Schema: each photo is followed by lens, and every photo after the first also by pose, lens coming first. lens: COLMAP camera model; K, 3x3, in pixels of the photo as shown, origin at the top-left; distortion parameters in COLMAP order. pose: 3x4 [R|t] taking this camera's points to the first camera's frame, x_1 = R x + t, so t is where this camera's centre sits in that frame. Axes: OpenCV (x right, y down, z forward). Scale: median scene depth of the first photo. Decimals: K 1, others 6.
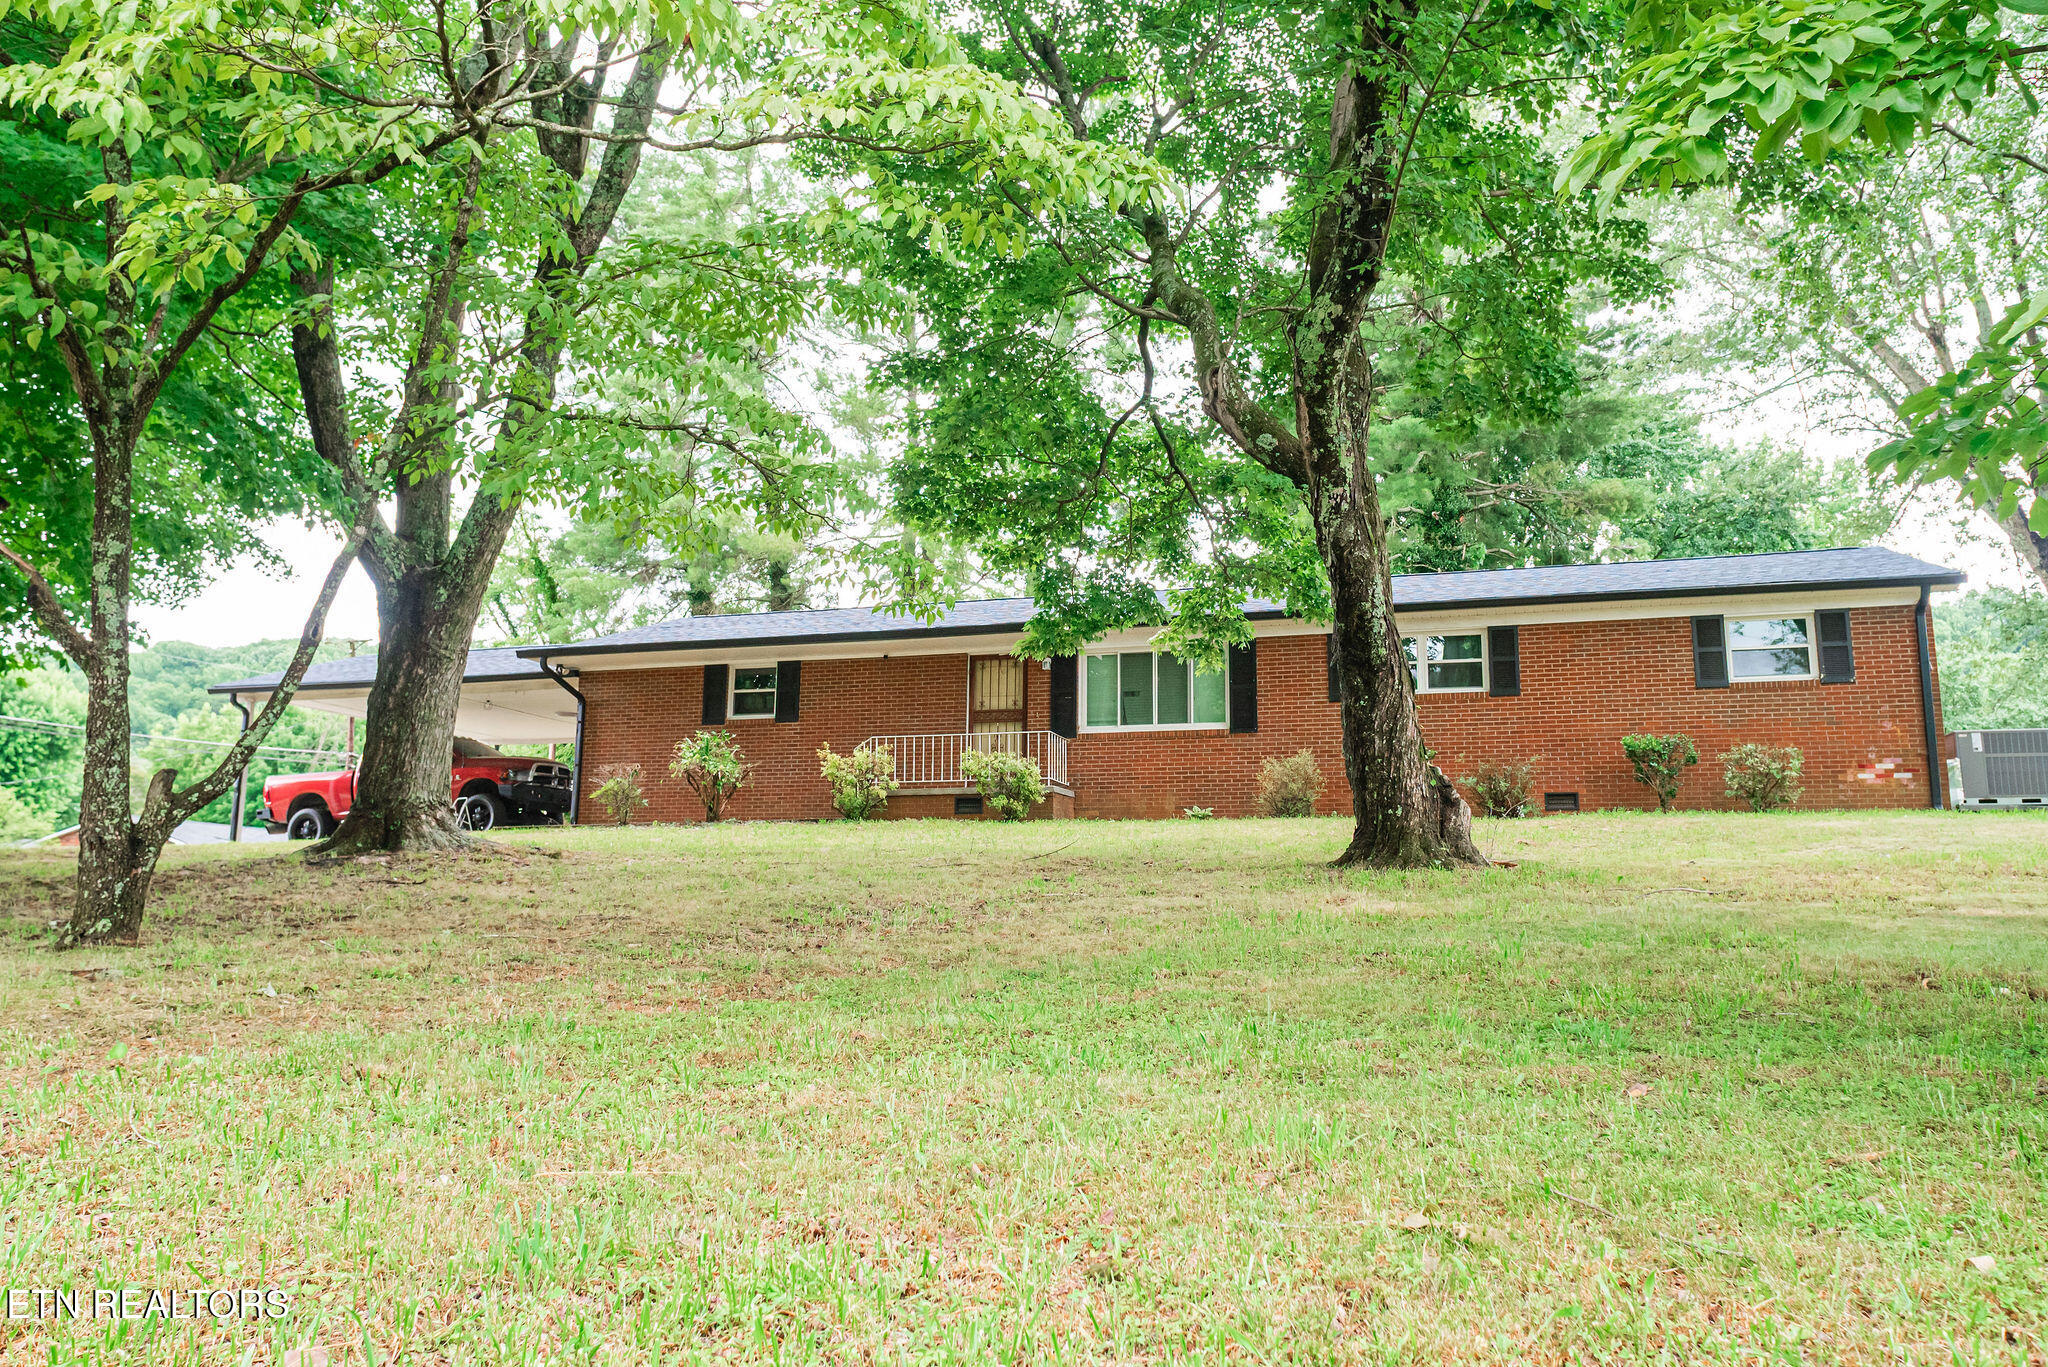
lens RADIAL K [[1134.2, 0, 1021.2], [0, 1134.2, 675.9], [0, 0, 1]] dist [-0.002844, -0.004965]
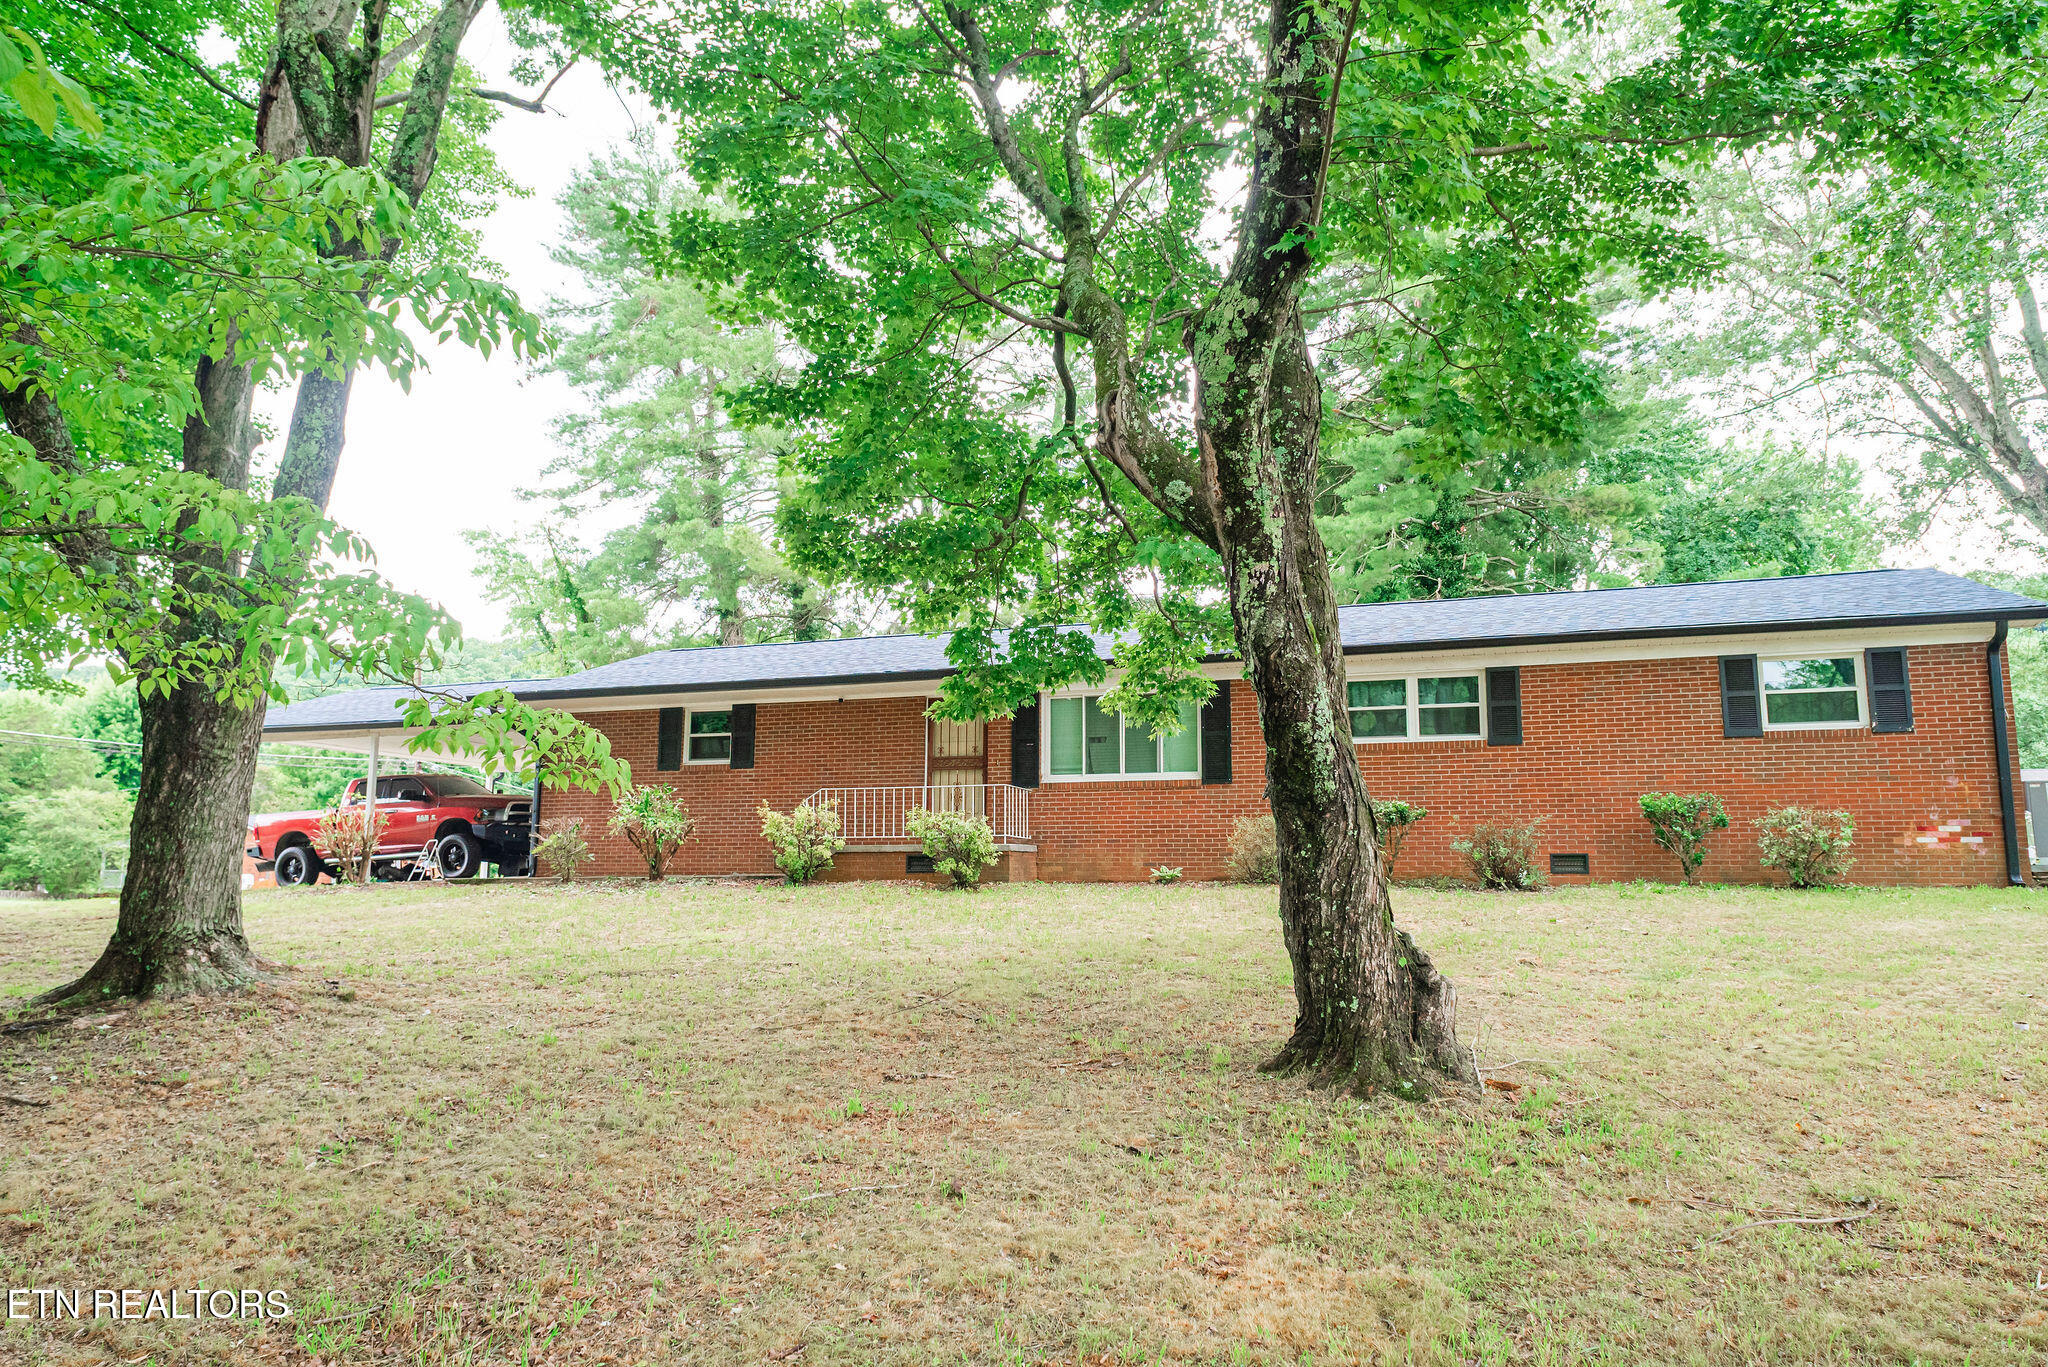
lens RADIAL K [[1033.5, 0, 1020.0], [0, 1033.5, 694.1], [0, 0, 1]] dist [-0.005747, 0.003931]
pose [[0.999243, -0.011970, -0.037016, 0.079293], [0.012900, 0.999605, 0.024987, -0.053120], [0.036702, -0.025445, 0.999002, 0.183138]]
